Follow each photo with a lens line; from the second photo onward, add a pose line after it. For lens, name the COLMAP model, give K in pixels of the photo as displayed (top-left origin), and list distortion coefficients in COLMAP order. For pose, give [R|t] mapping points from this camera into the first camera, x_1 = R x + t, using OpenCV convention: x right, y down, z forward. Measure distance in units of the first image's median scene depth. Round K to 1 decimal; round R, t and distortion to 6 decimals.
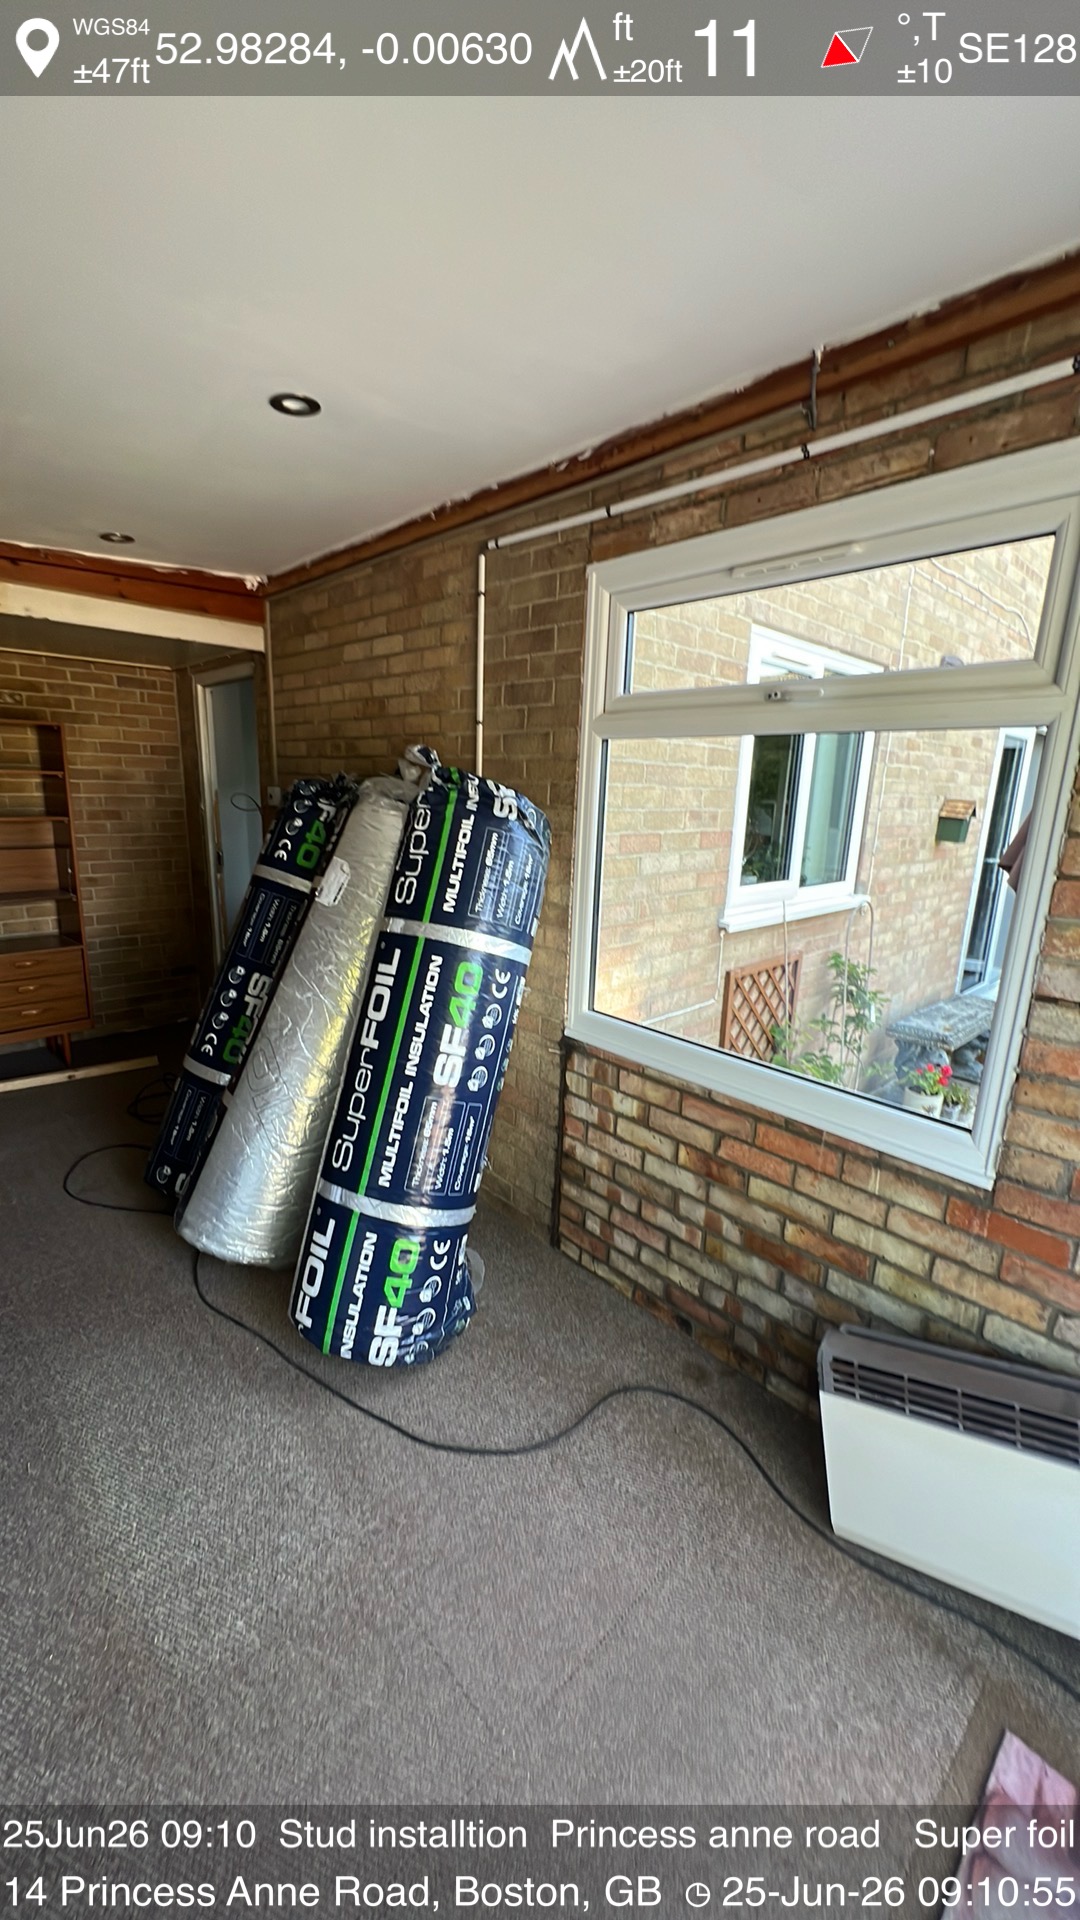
lens RADIAL K [[732.1, 0, 538.4], [0, 732.1, 963.6], [0, 0, 1]] dist [-0.002884, 0.000145]
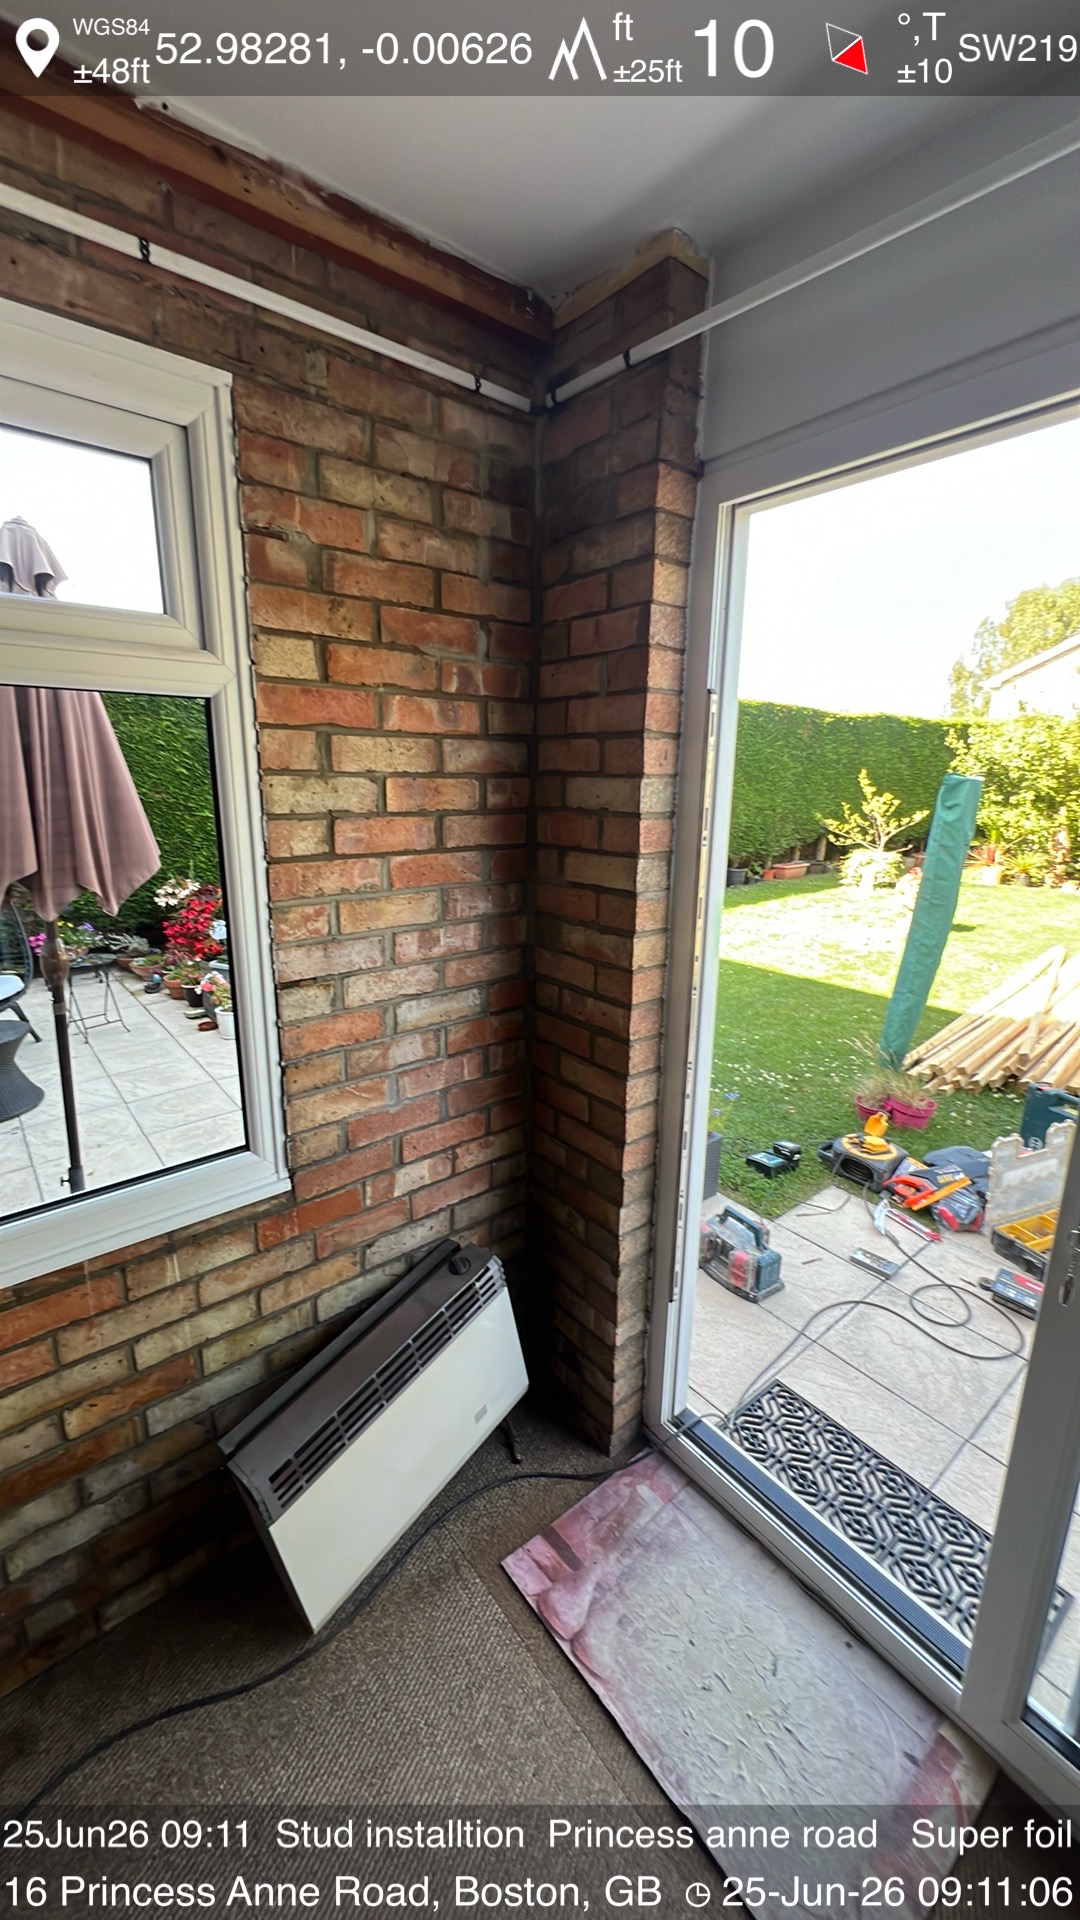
lens RADIAL K [[732.1, 0, 538.7], [0, 732.1, 959.0], [0, 0, 1]] dist [-0.002884, 0.000145]
pose [[0.077322, -0.276735, 0.957830, -0.188266], [0.216173, 0.942506, 0.254857, -0.146393], [-0.973289, 0.187351, 0.132699, 0.486765]]
